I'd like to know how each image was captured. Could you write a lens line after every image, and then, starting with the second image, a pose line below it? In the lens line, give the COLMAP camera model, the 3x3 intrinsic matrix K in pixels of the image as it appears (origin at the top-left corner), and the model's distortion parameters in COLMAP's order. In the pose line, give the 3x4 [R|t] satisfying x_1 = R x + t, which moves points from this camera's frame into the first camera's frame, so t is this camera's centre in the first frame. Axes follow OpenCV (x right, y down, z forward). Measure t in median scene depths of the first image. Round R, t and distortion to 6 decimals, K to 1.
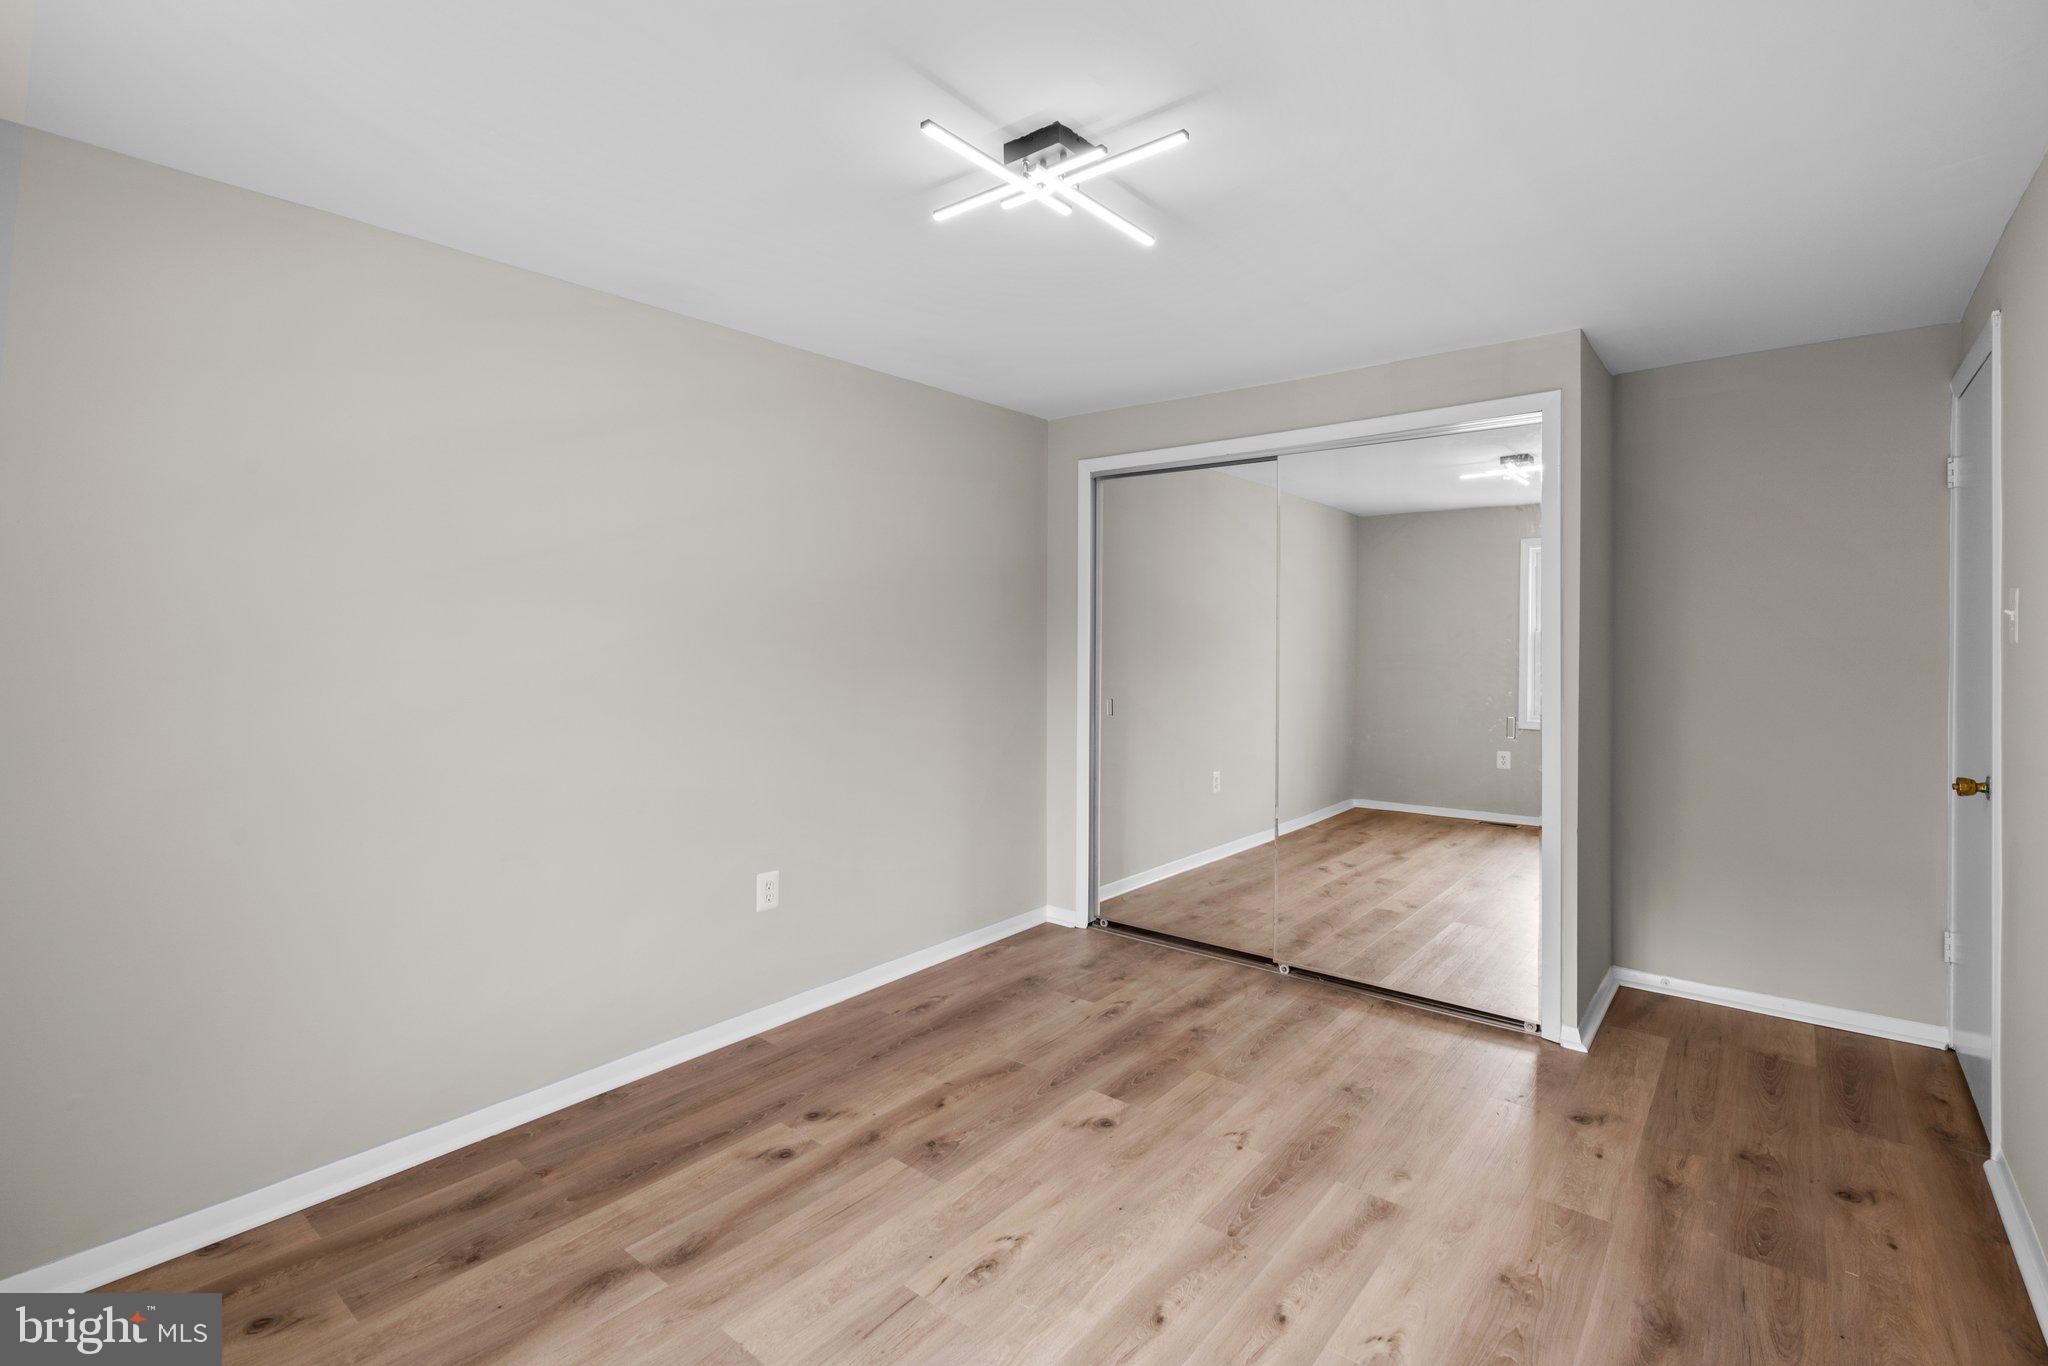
lens RADIAL K [[930.9, 0, 1018.9], [0, 930.9, 664.3], [0, 0, 1]] dist [-0.013714, 0.008535]
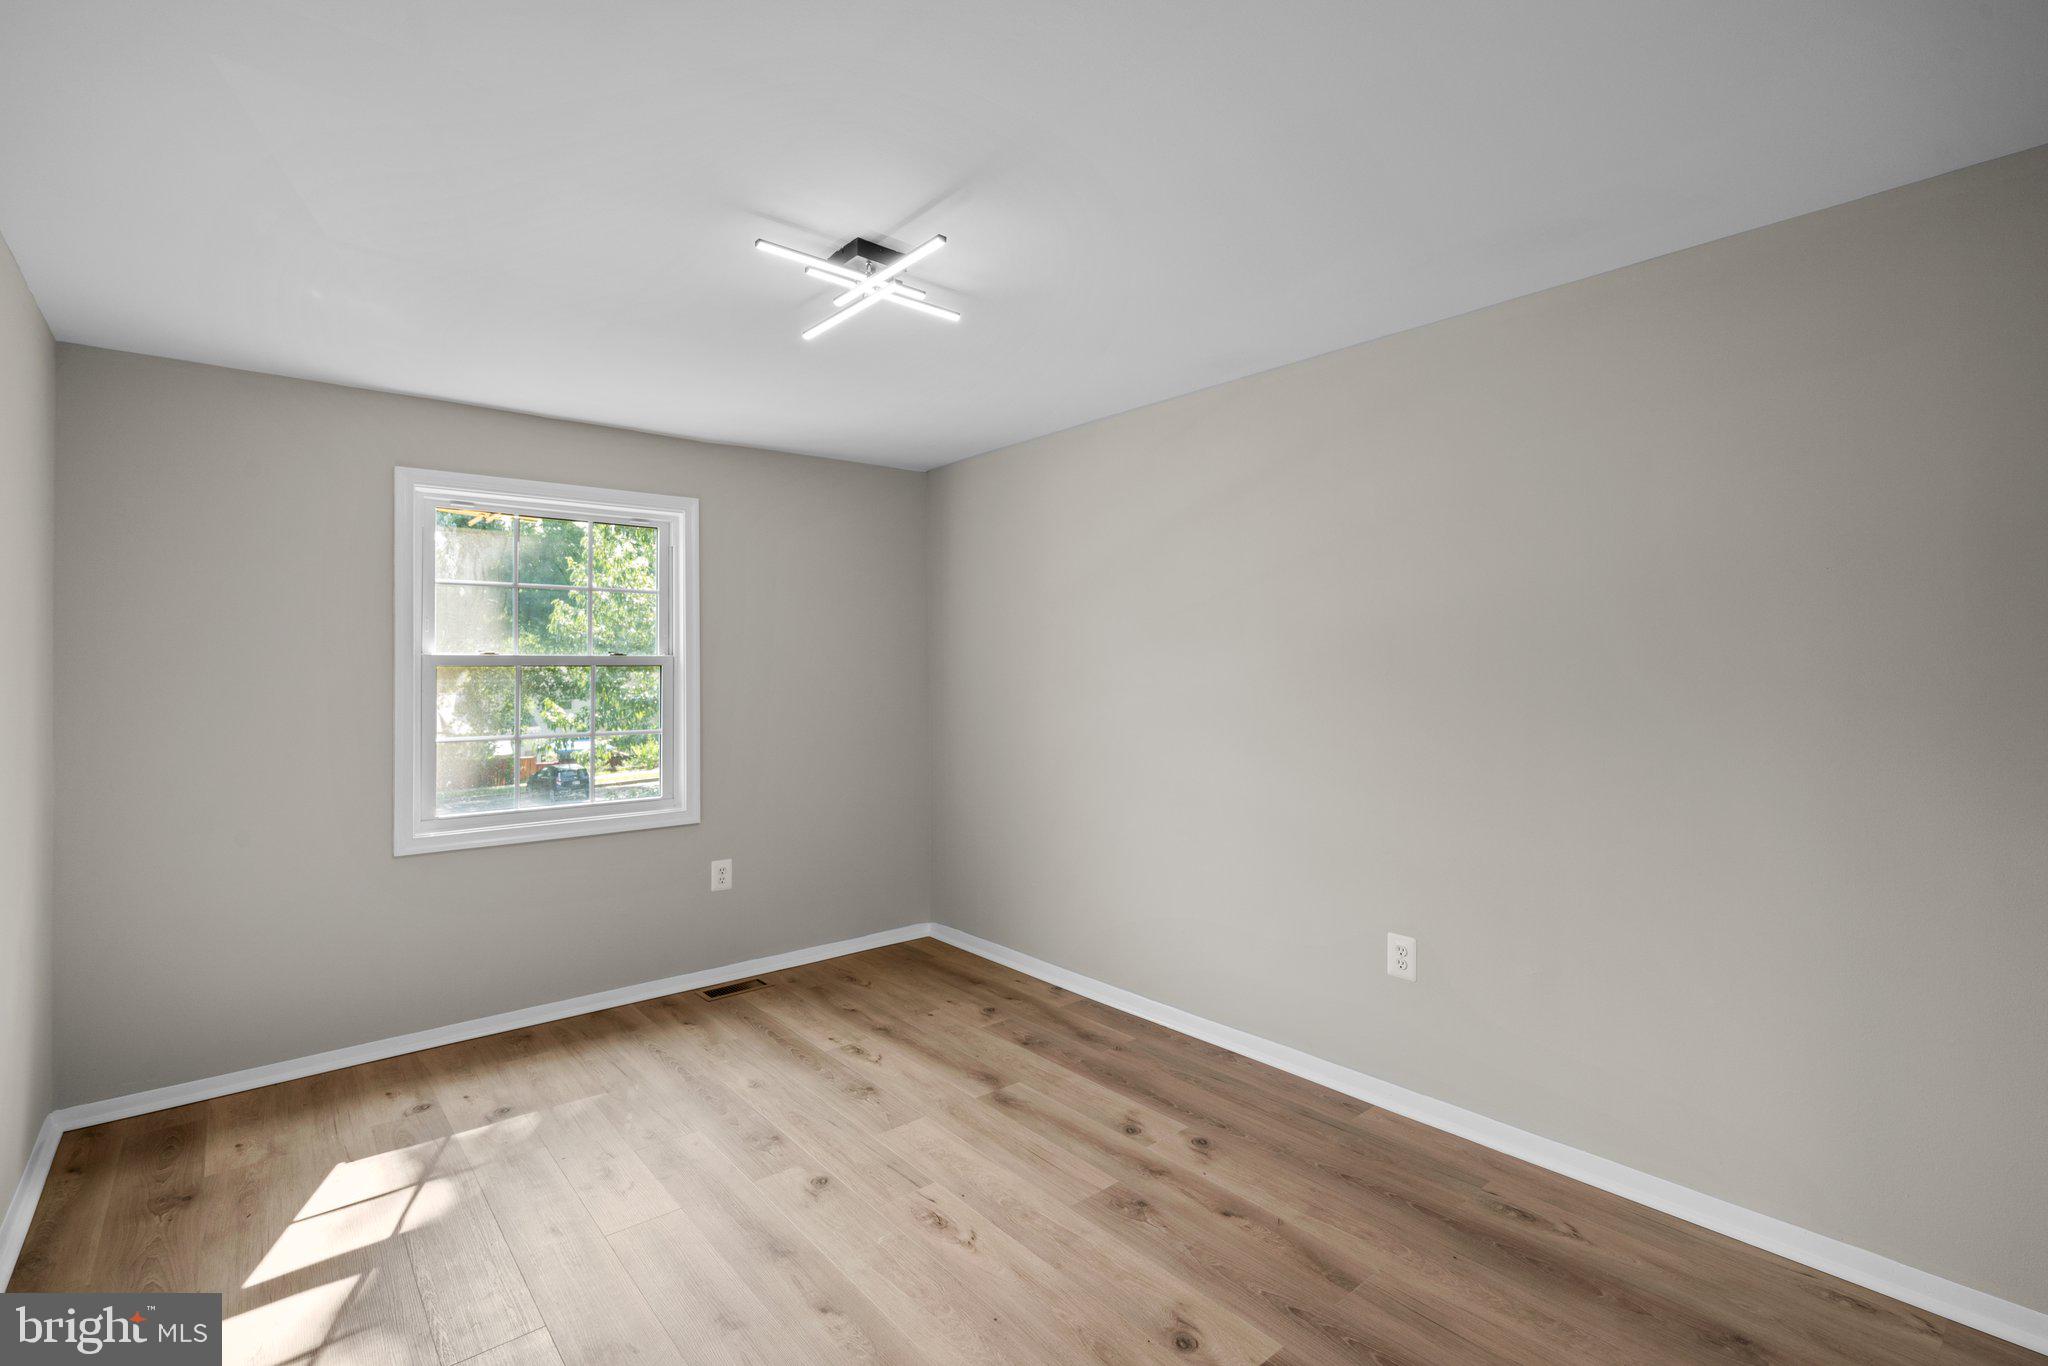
lens RADIAL K [[930.9, 0, 1018.9], [0, 930.9, 664.3], [0, 0, 1]] dist [-0.013714, 0.008535]
pose [[-0.176043, -0.003355, -0.984377, 0.900063], [-0.022747, 0.999741, 0.000661, -0.036323], [0.984120, 0.022508, -0.176074, 1.069848]]
